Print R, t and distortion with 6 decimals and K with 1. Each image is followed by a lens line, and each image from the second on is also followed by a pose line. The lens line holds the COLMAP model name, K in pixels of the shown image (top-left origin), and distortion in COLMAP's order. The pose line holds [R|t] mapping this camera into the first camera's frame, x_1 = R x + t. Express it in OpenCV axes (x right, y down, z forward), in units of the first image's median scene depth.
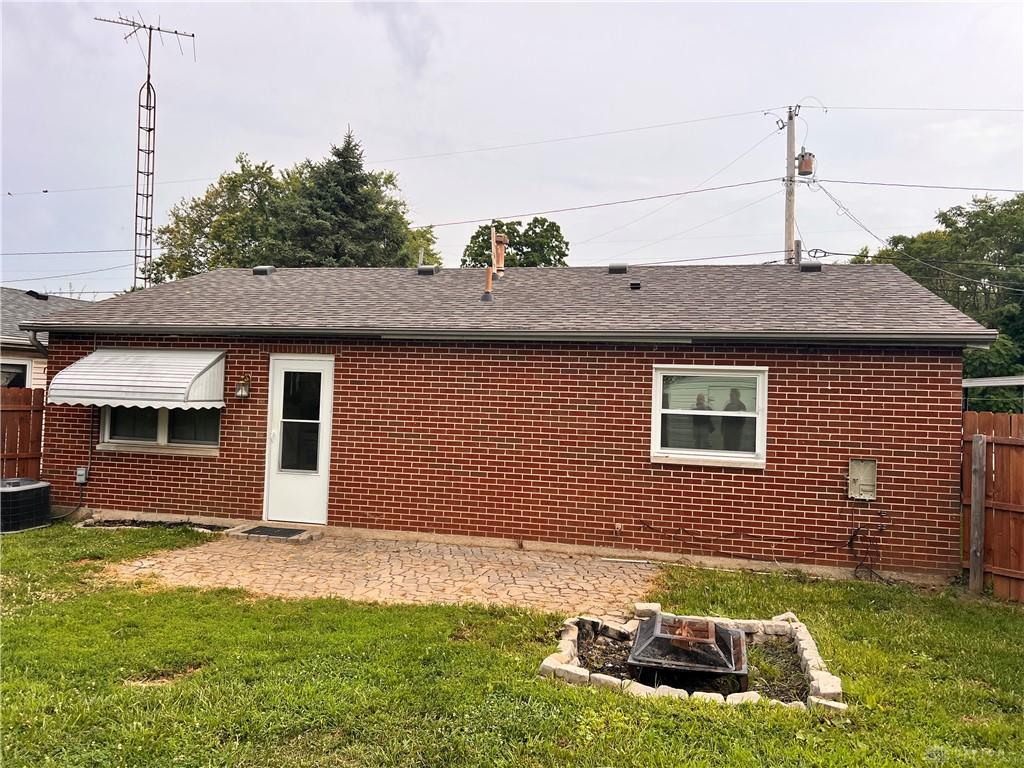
lens RADIAL K [[791.2, 0, 511.7], [0, 791.2, 384.6], [0, 0, 1]] dist [0.084044, -0.093807]
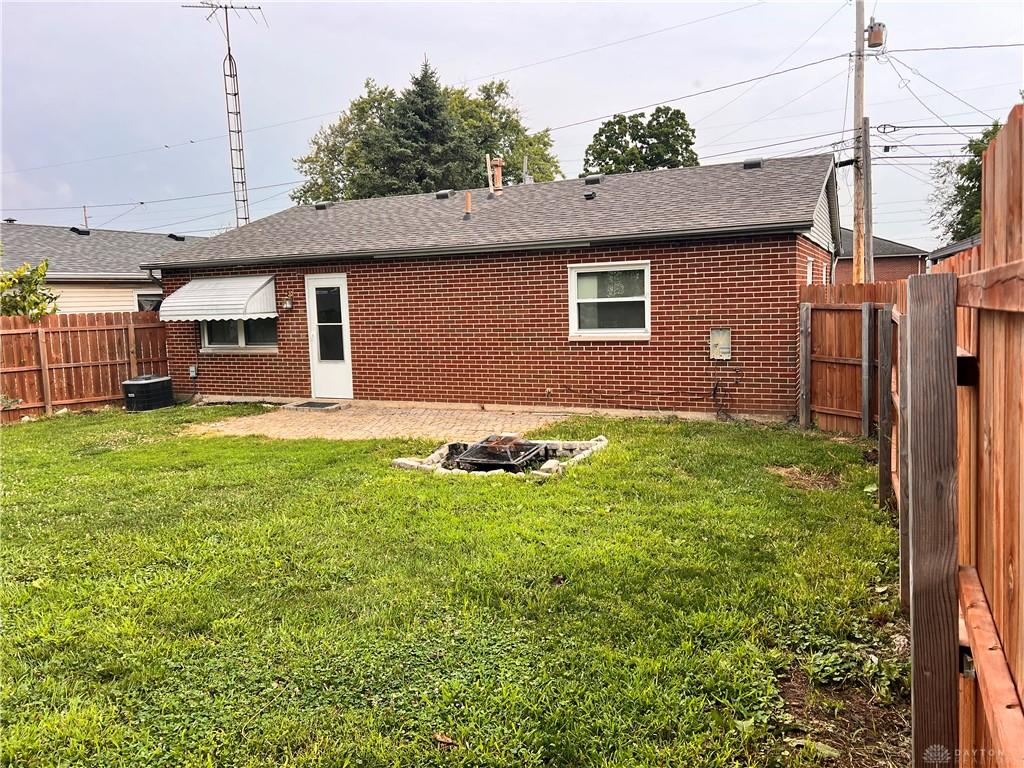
lens RADIAL K [[791.2, 0, 511.7], [0, 791.2, 384.6], [0, 0, 1]] dist [0.084044, -0.093807]
pose [[0.978053, -0.040494, -0.204383, 0.307691], [0.065326, 0.991069, 0.116251, 0.010944], [0.197850, -0.127052, 0.971964, -0.258913]]
